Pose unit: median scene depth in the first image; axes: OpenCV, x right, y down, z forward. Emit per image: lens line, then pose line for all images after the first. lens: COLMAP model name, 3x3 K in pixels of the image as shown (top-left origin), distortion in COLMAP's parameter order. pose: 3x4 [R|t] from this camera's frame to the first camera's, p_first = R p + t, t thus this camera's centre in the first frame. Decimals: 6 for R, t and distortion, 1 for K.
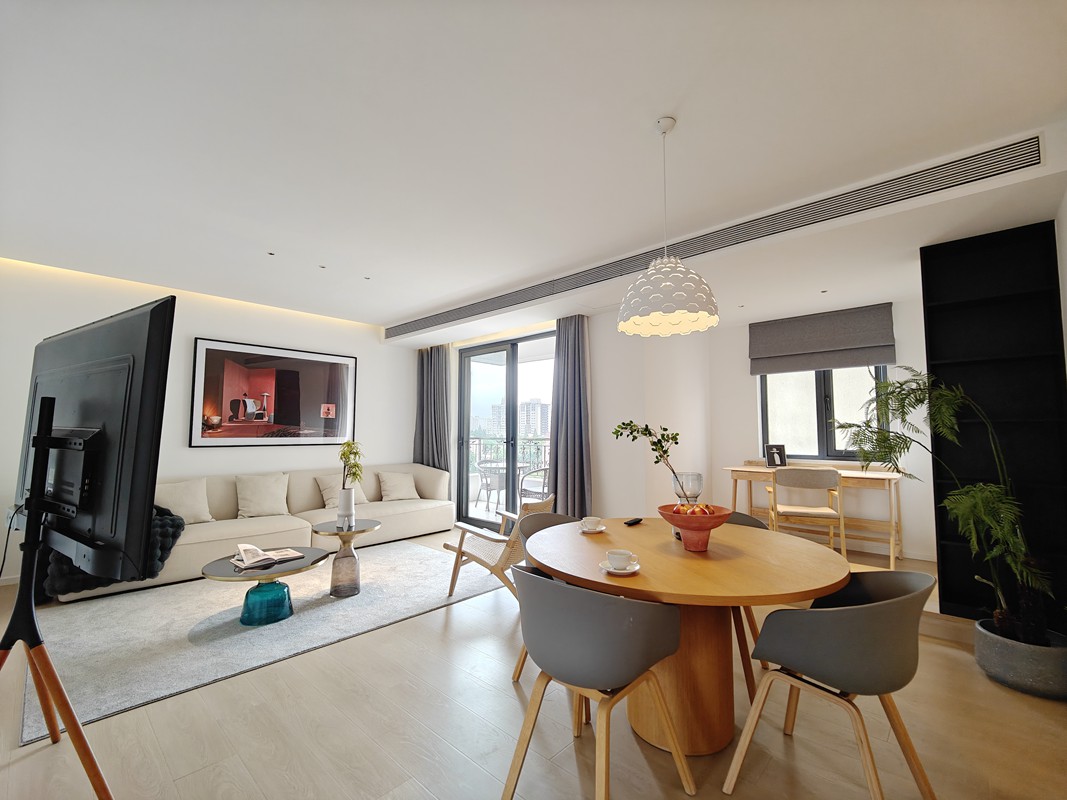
lens RADIAL K [[462.3, 0, 536.9], [0, 462.3, 399.7], [0, 0, 1]] dist [0.003834, -0.008892]
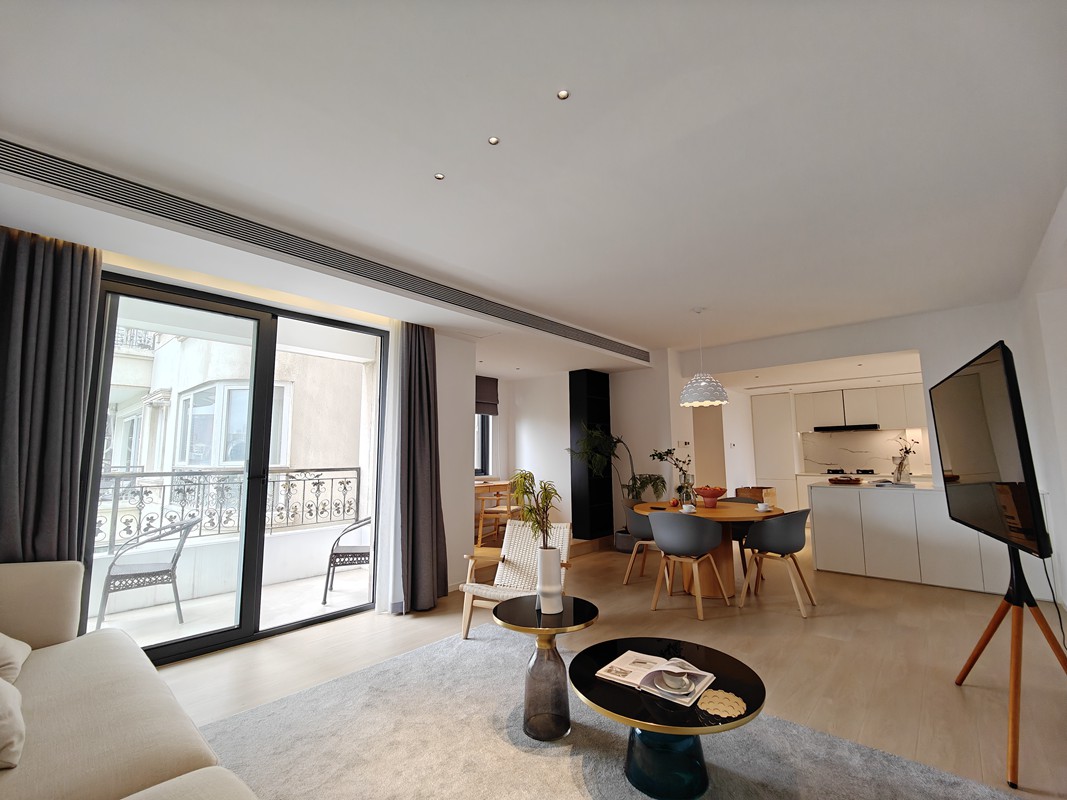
lens RADIAL K [[462.3, 0, 536.9], [0, 462.3, 399.7], [0, 0, 1]] dist [0.003834, -0.008892]
pose [[-0.034724, 0.117008, 0.992524, -0.864315], [-0.063157, 0.990881, -0.119024, 0.054690], [-0.997399, -0.066818, -0.027018, 0.865970]]
